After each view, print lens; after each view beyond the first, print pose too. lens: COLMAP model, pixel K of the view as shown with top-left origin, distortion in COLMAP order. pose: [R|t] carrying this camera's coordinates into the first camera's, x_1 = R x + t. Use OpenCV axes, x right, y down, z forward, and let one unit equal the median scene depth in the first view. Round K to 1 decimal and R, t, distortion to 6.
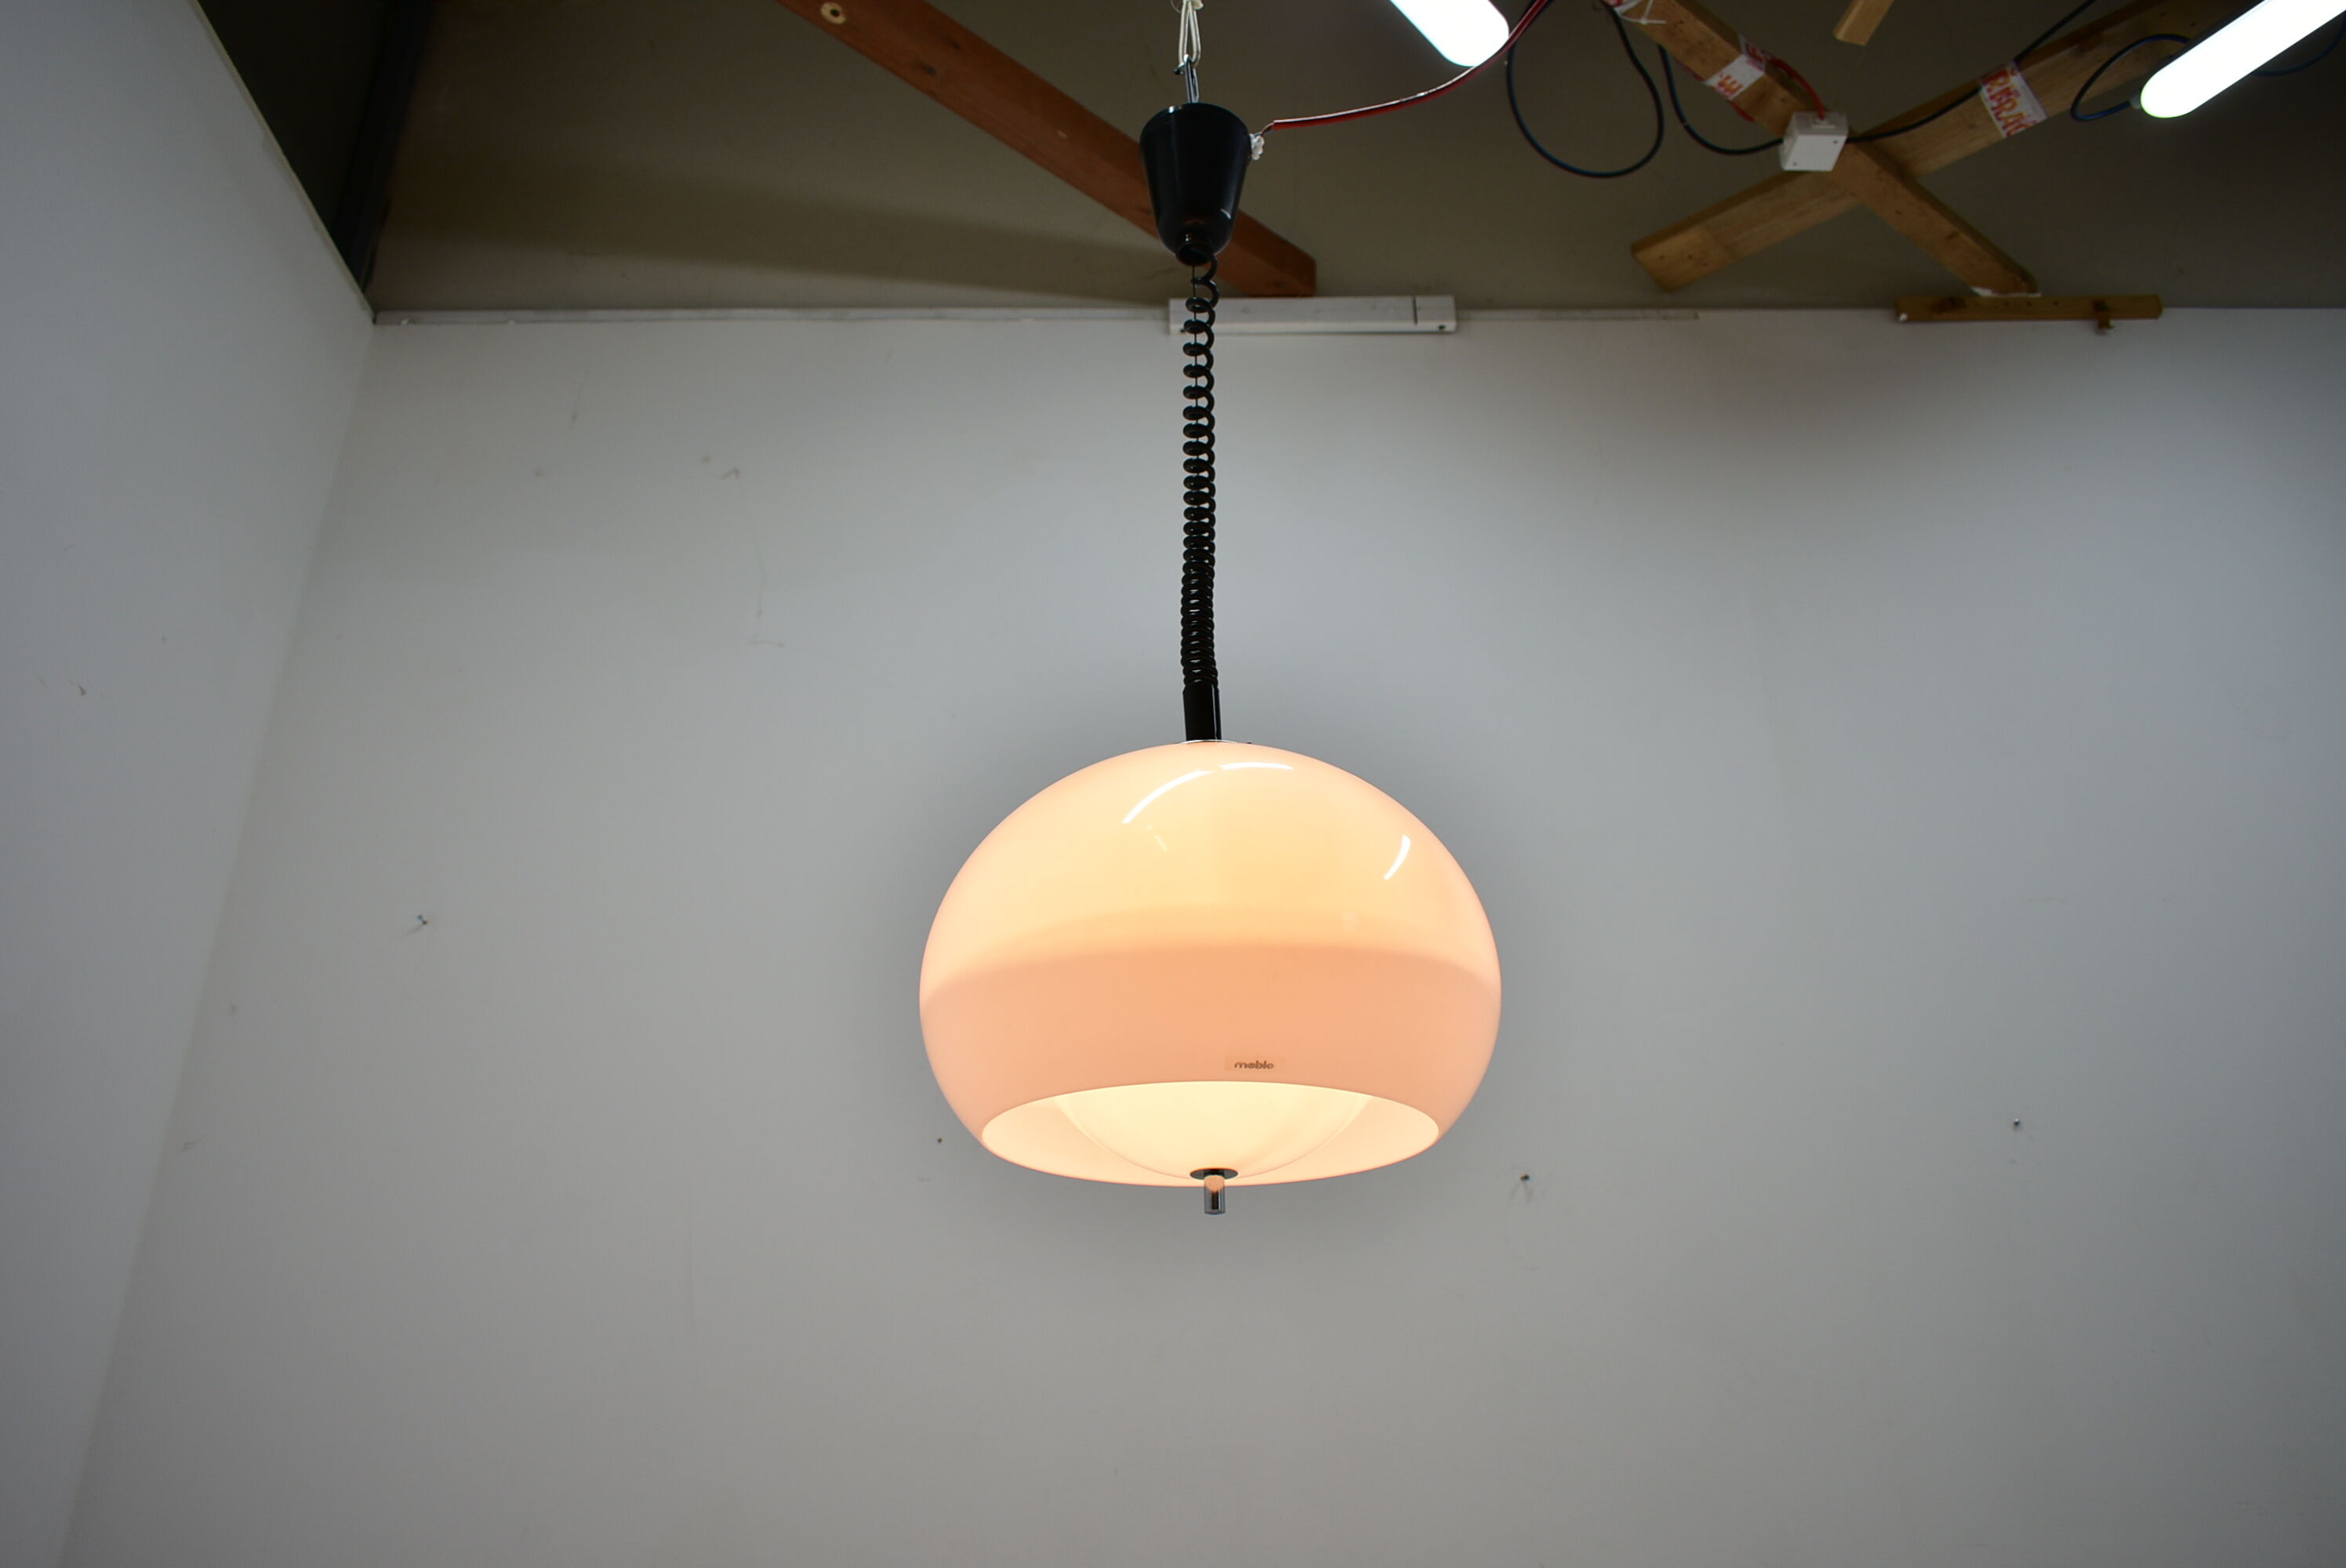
lens RADIAL K [[1842.4, 0, 1175.0], [0, 1842.4, 786.3], [0, 0, 1]] dist [-0.003145, -0.003296]
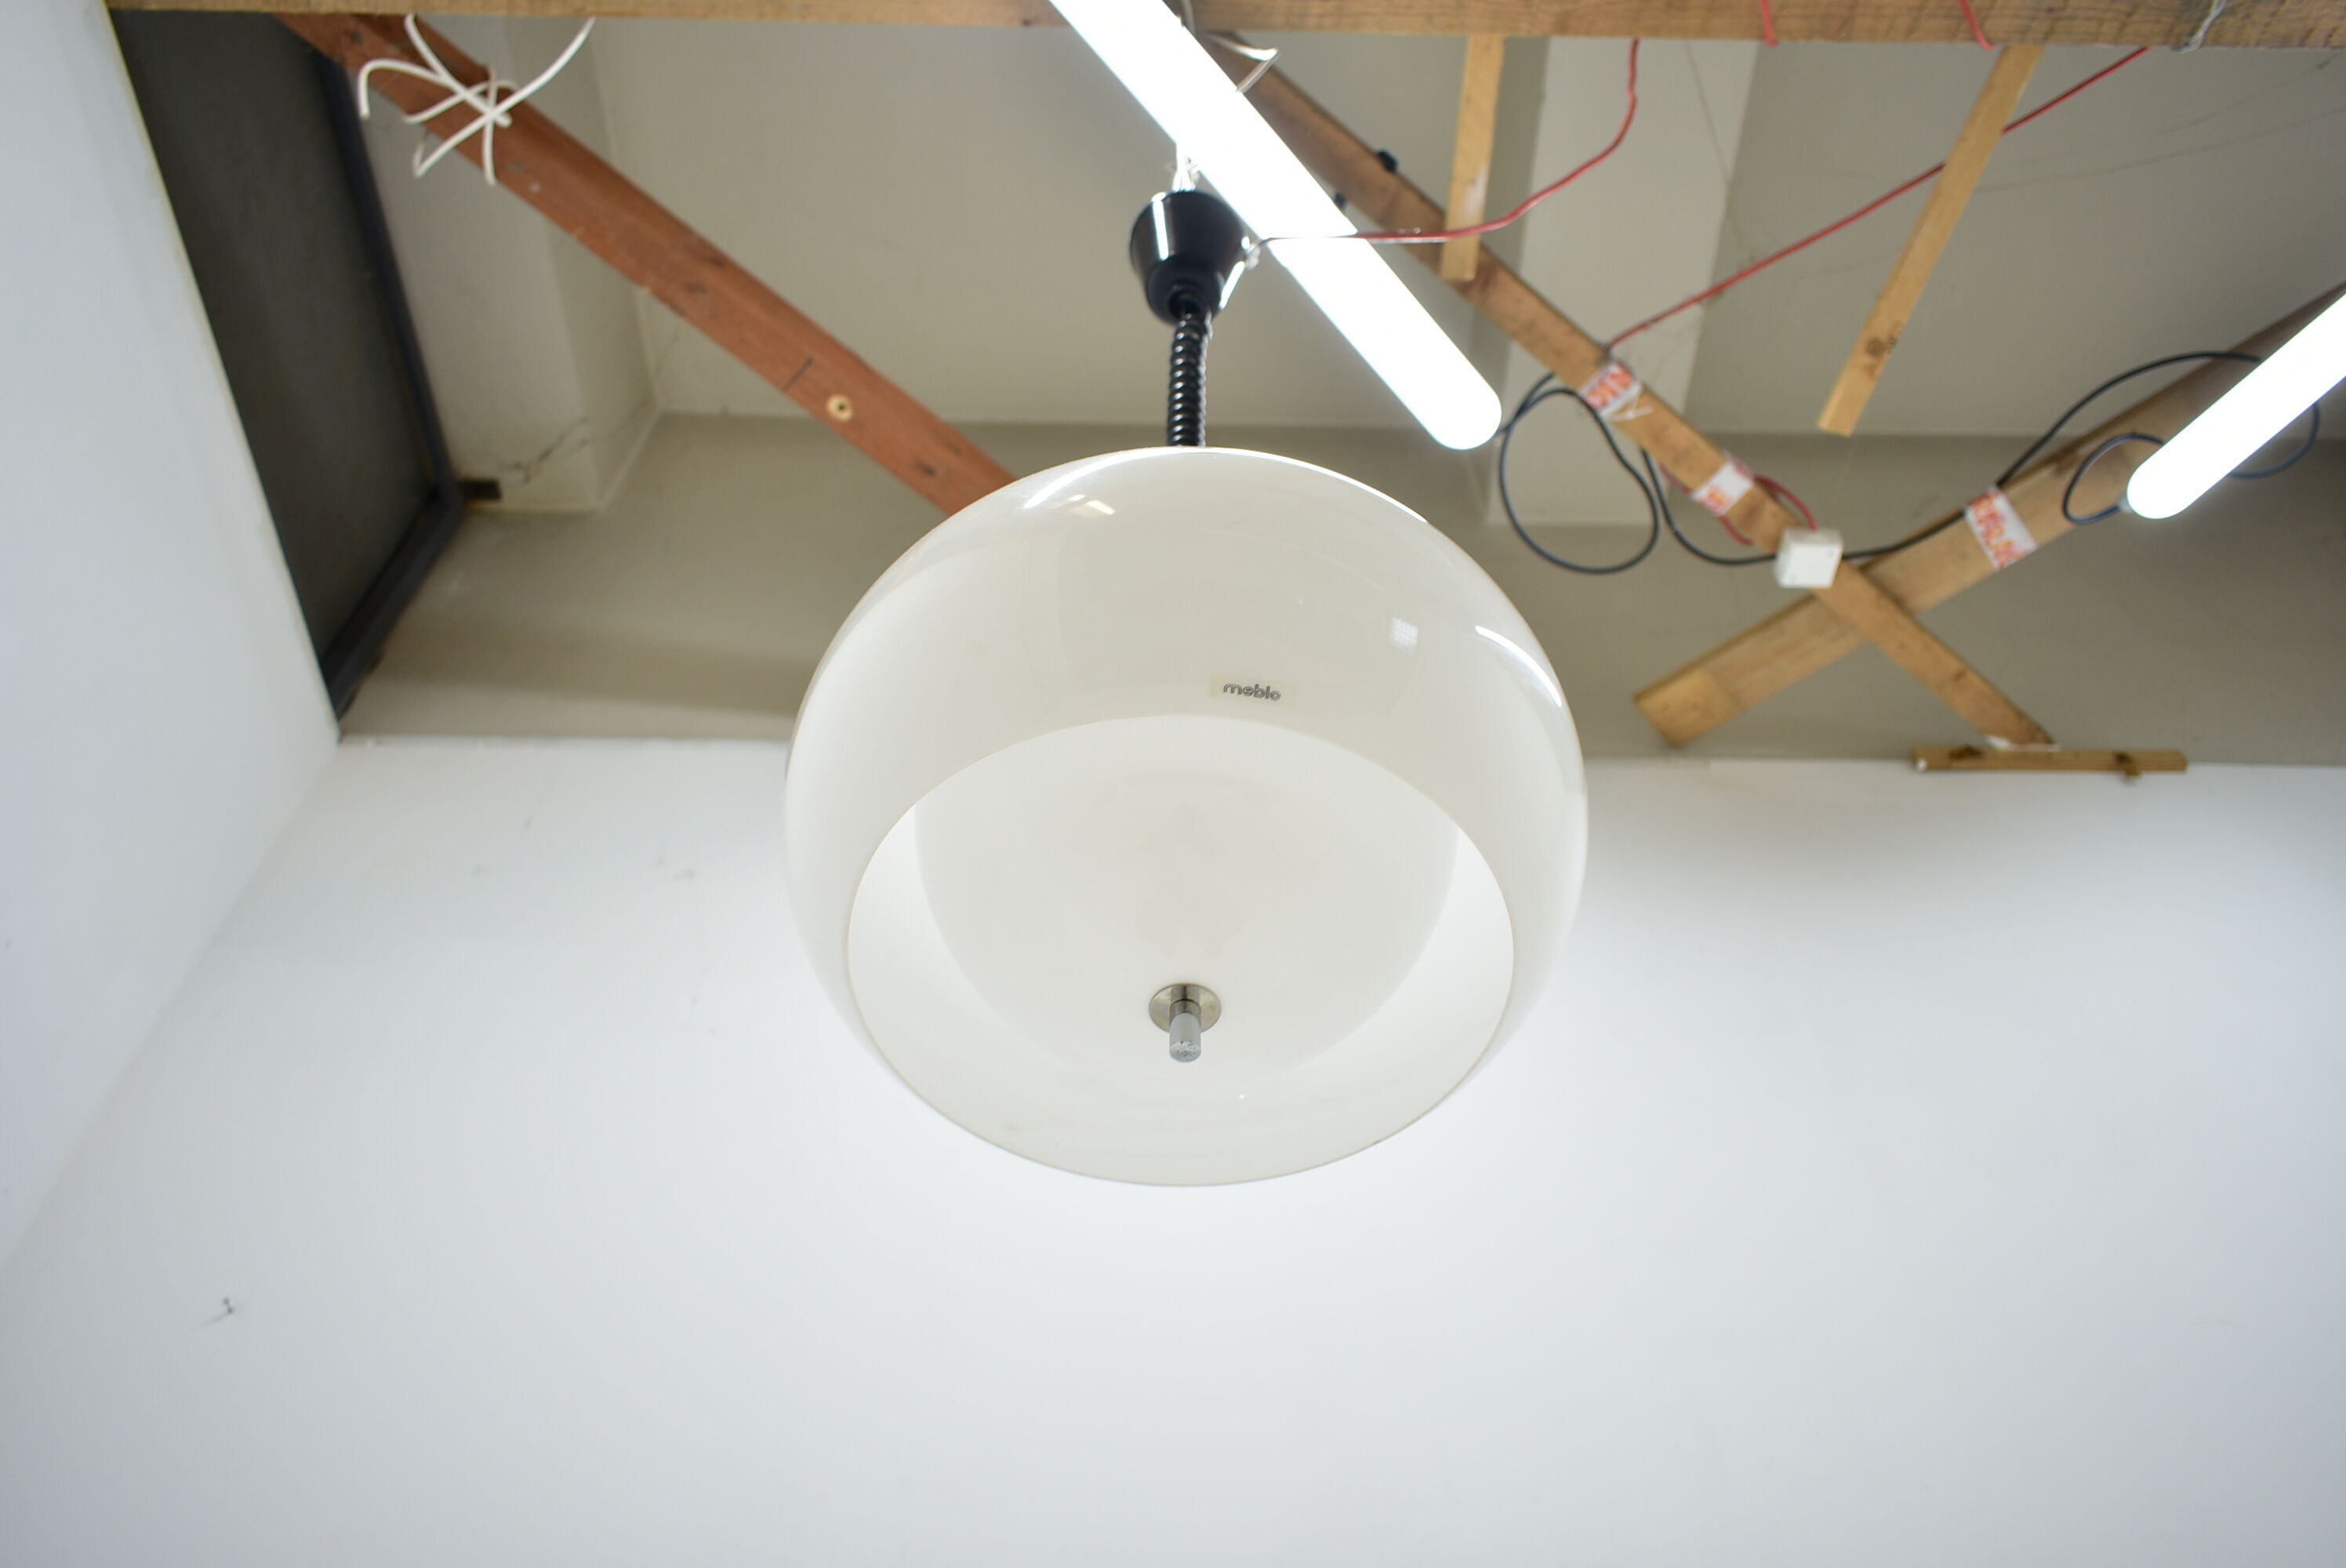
lens RADIAL K [[1852.4, 0, 1177.2], [0, 1852.4, 785.3], [0, 0, 1]] dist [-0.010282, 0.003755]
pose [[0.999746, 0.022531, -0.001023, 0.006689], [-0.020720, 0.899611, -0.436200, 0.185680], [-0.008907, 0.436110, 0.899849, 0.135456]]
